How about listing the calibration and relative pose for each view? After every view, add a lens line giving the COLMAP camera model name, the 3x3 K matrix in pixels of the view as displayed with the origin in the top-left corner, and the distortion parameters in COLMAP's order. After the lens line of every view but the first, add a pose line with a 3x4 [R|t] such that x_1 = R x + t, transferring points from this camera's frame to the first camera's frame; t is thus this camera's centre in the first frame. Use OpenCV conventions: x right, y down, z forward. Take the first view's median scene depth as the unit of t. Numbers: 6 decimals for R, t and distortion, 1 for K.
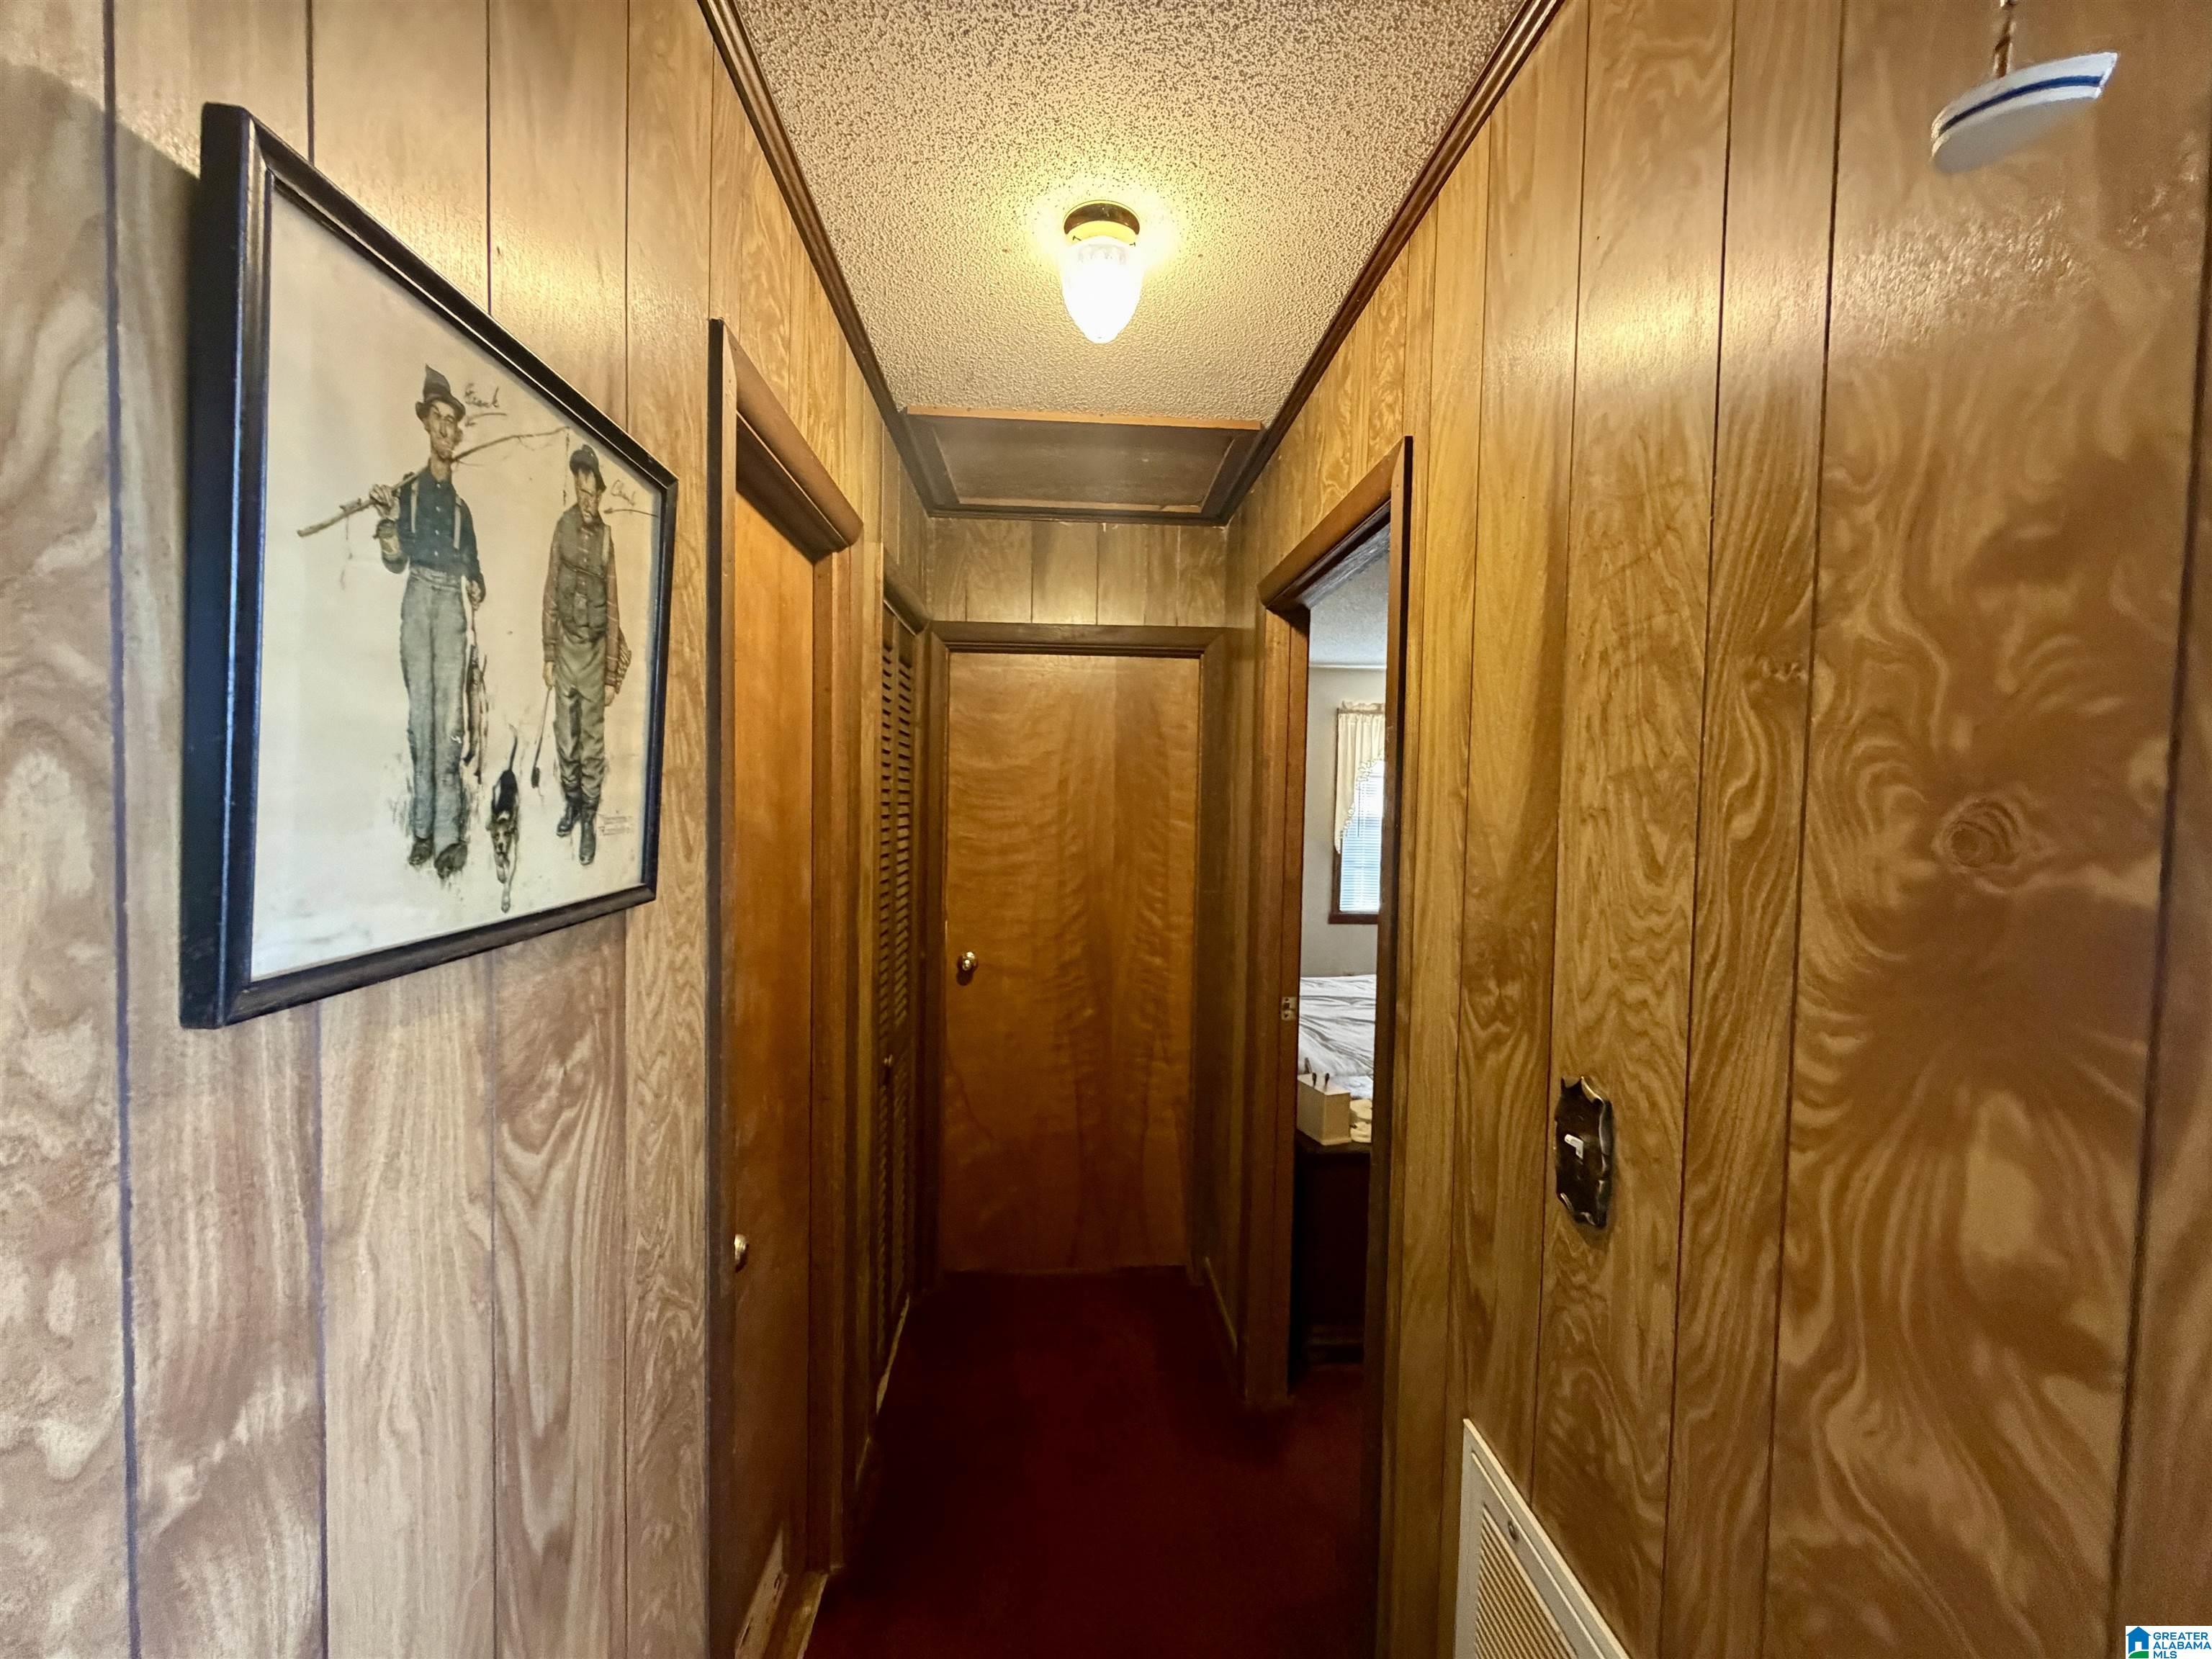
lens RADIAL K [[879.0, 0, 1104.2], [0, 879.0, 833.1], [0, 0, 1]] dist [0.000612, 0.000074]
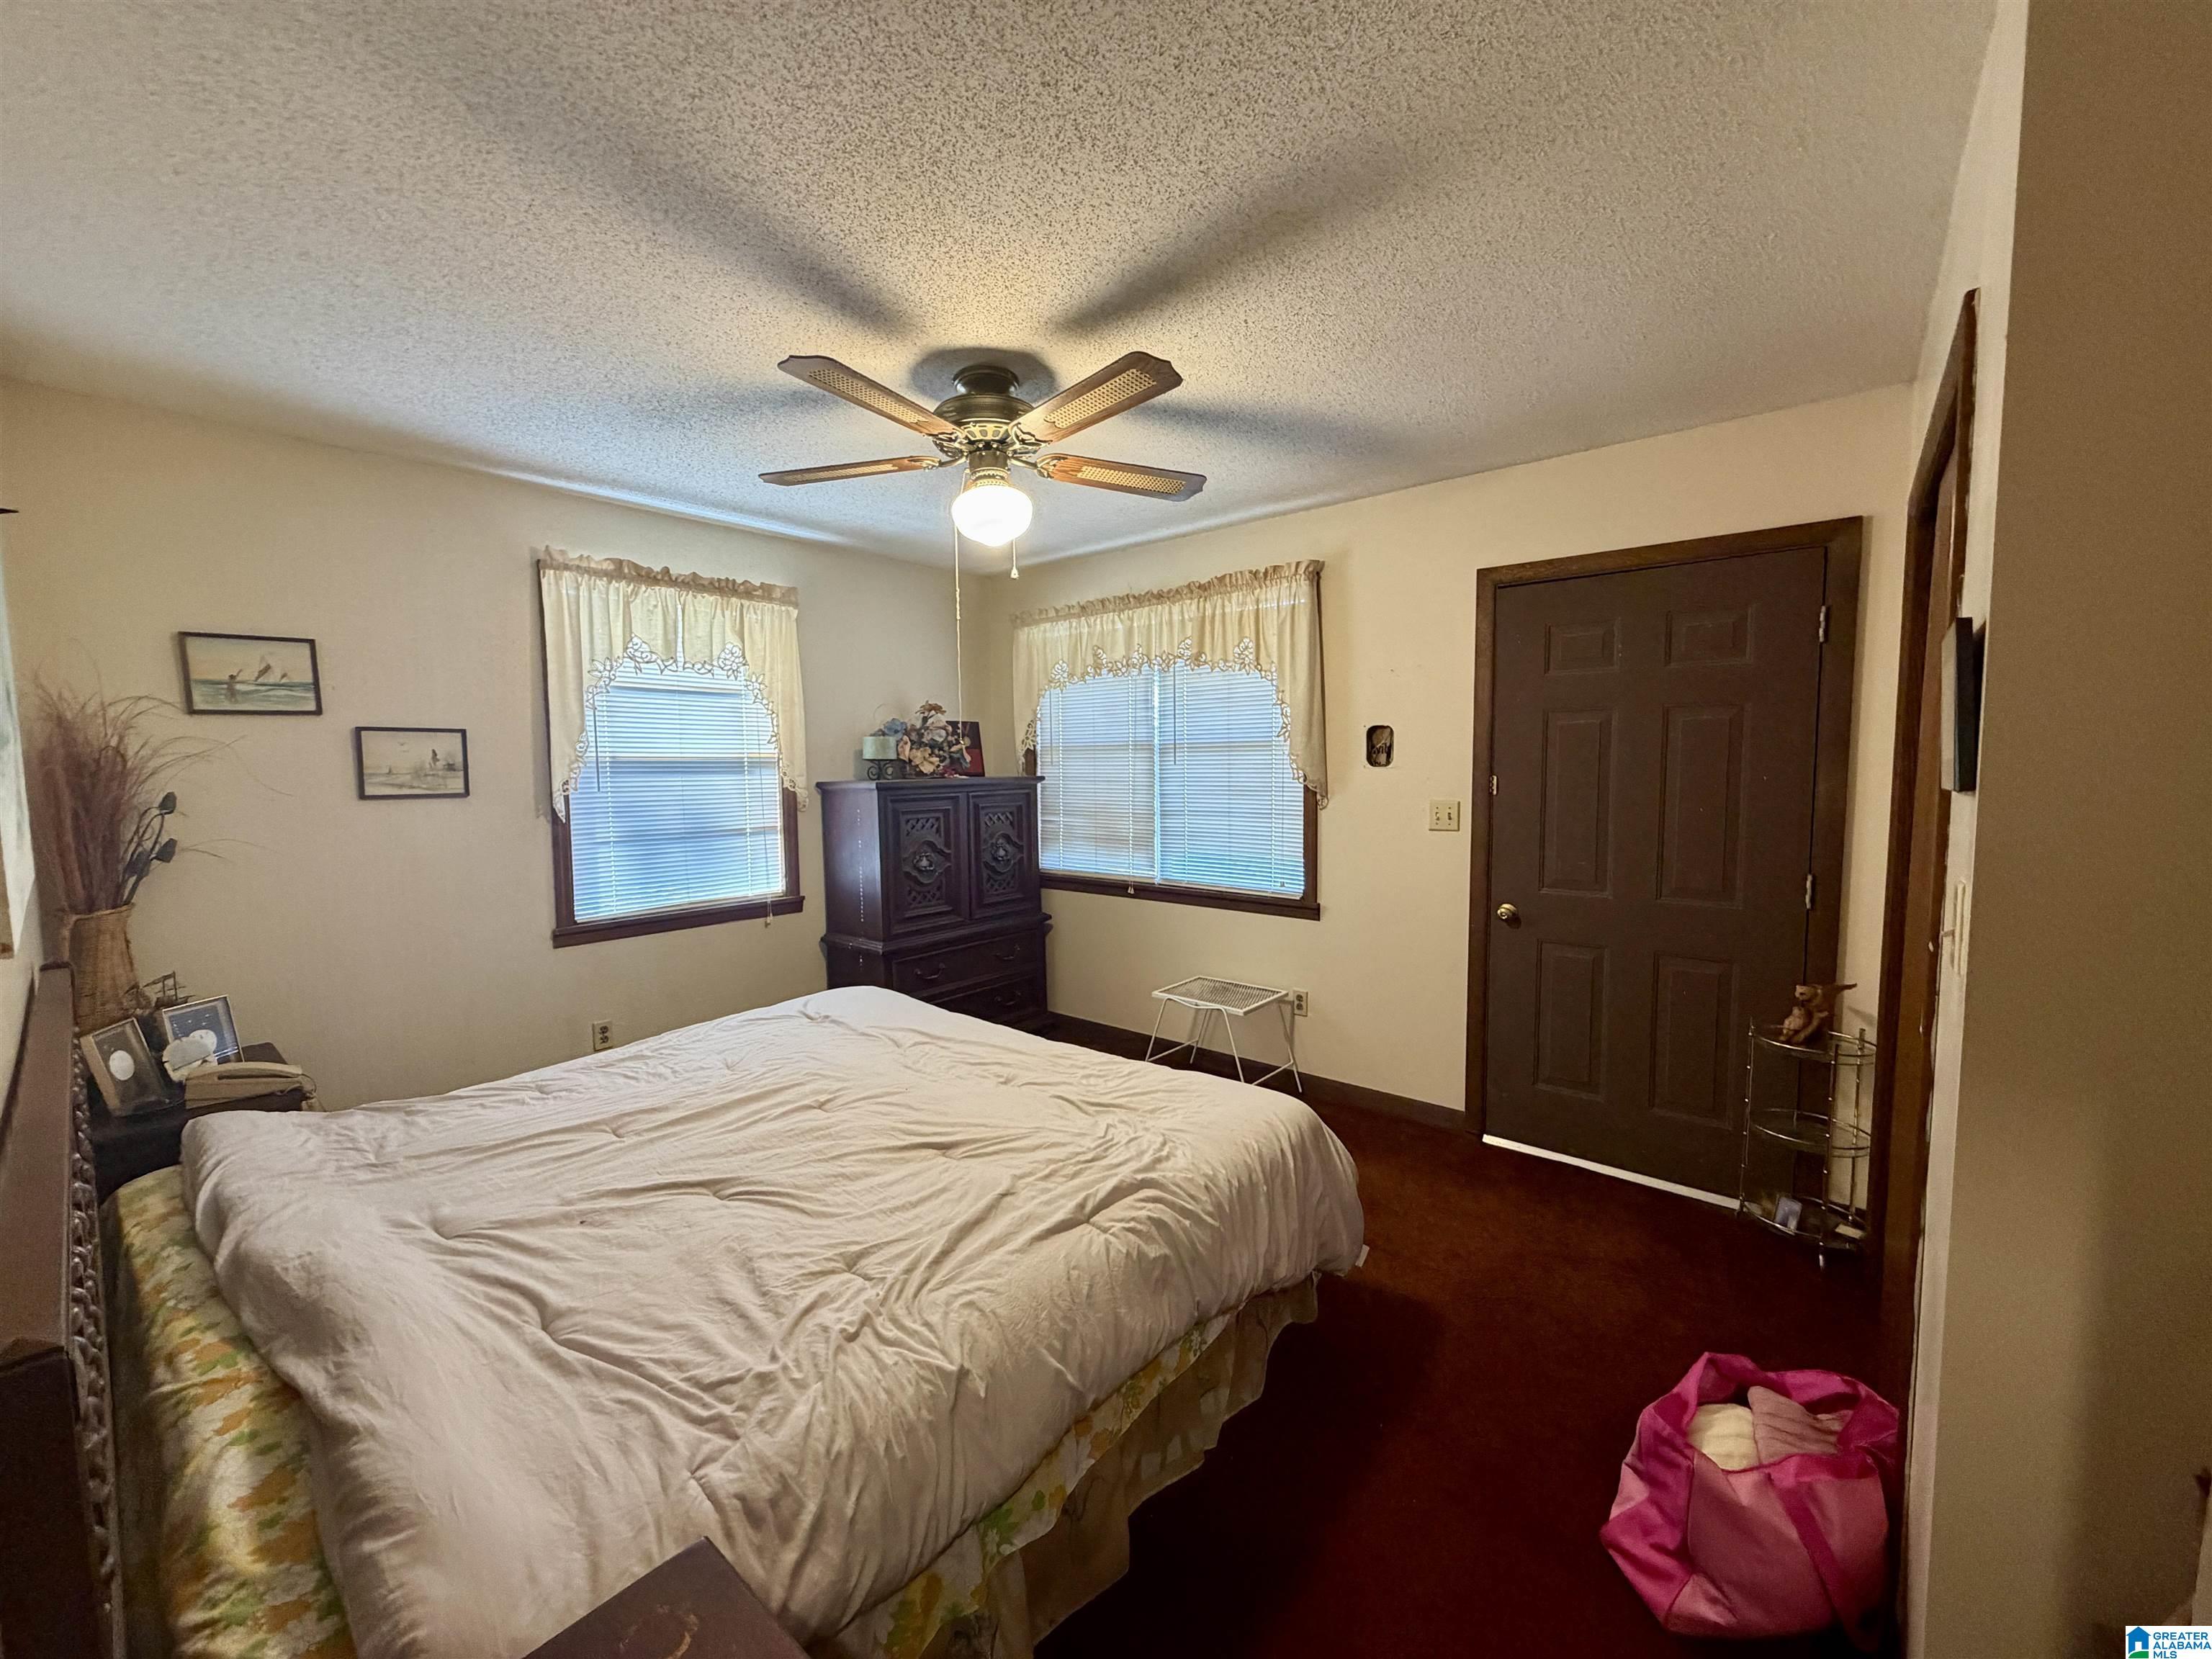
lens RADIAL K [[879.0, 0, 1103.3], [0, 879.0, 825.5], [0, 0, 1]] dist [0.000612, 0.000074]
pose [[0.693431, -0.087489, 0.715192, 0.102598], [0.048781, 0.996024, 0.074546, 0.000145], [-0.718870, -0.016805, 0.694941, 0.357649]]
